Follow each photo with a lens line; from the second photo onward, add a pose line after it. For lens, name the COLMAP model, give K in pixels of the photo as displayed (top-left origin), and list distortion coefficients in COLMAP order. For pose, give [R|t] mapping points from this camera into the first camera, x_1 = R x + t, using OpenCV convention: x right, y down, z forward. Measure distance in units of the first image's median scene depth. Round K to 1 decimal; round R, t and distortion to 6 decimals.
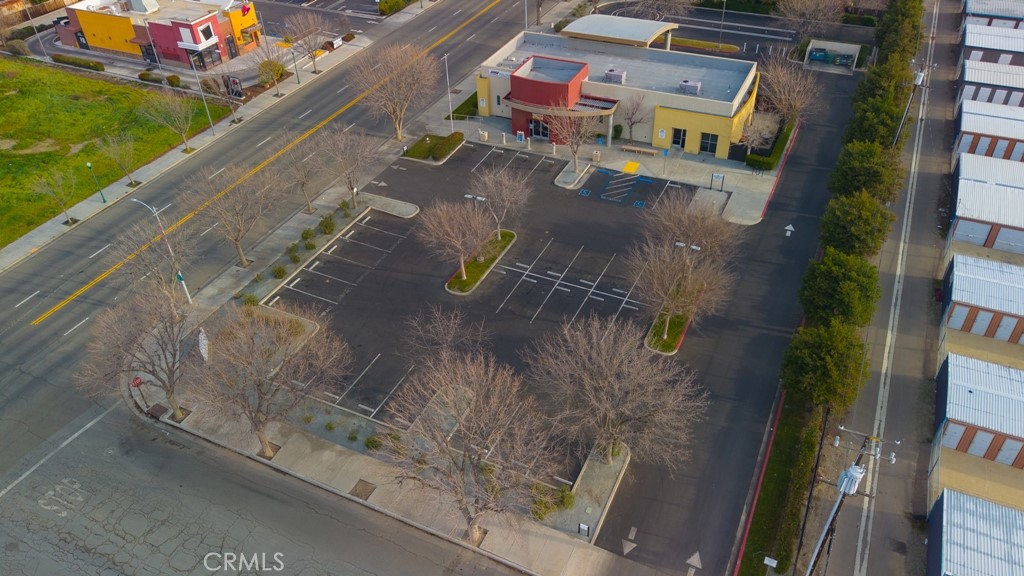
lens RADIAL K [[731.4, 0, 511.9], [0, 731.4, 302.3], [0, 0, 1]] dist [0.013957, -0.002020]
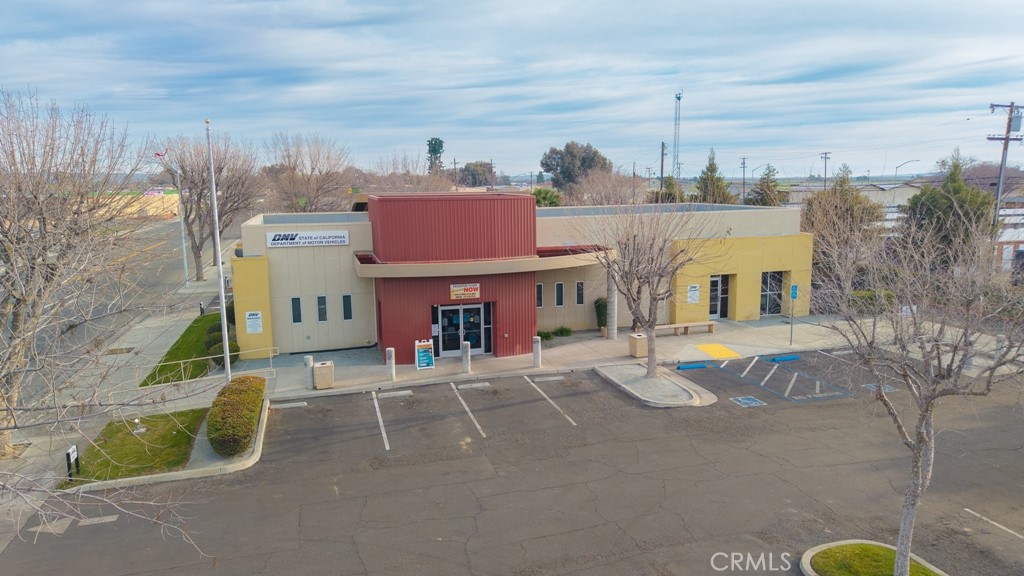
lens RADIAL K [[703.3, 0, 505.4], [0, 703.3, 266.0], [0, 0, 1]] dist [0.046783, -0.063983]
pose [[0.758078, -0.056974, 0.649670, -0.190423], [0.406709, 0.820032, -0.402661, -0.104070], [-0.509809, 0.569475, 0.644820, 0.734180]]
